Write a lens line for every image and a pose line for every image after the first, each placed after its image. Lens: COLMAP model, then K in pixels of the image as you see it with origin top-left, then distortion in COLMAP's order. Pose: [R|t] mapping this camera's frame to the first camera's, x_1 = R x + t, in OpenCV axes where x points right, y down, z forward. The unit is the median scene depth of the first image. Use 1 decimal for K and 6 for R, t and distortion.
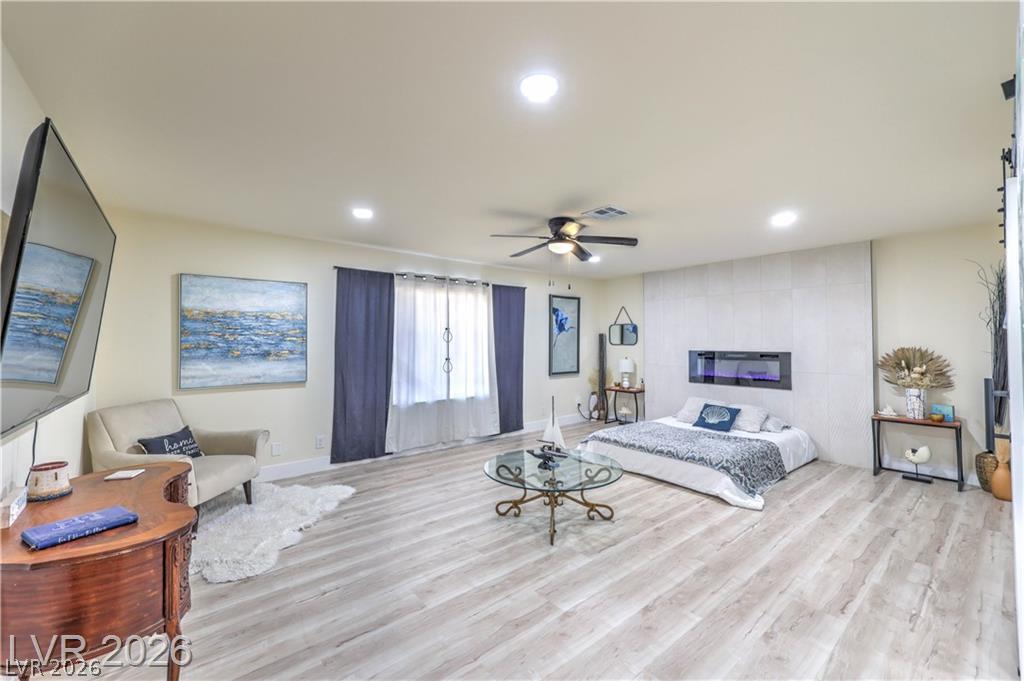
lens RADIAL K [[412.2, 0, 514.4], [0, 412.2, 327.6], [0, 0, 1]] dist [0.000847, 0.000116]
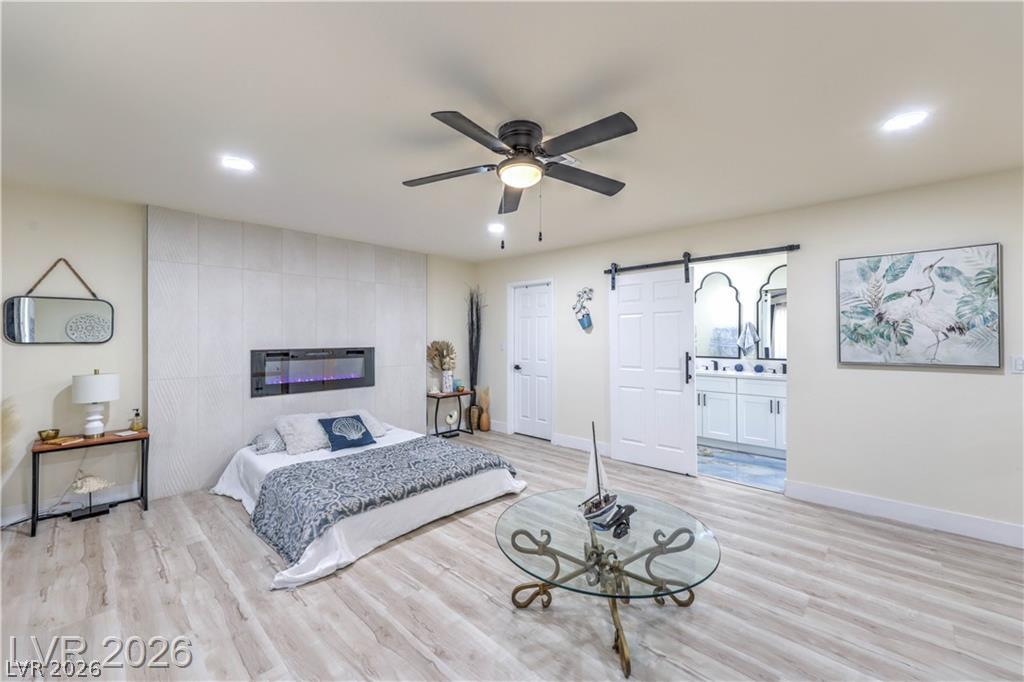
lens RADIAL K [[411.0, 0, 510.6], [0, 411.0, 343.7], [0, 0, 1]] dist [0.002123, 0.000352]
pose [[-0.124327, -0.014619, 0.992134, -0.415082], [-0.032598, 0.999412, 0.010641, 0.035955], [-0.991706, -0.031019, -0.124730, 0.980636]]
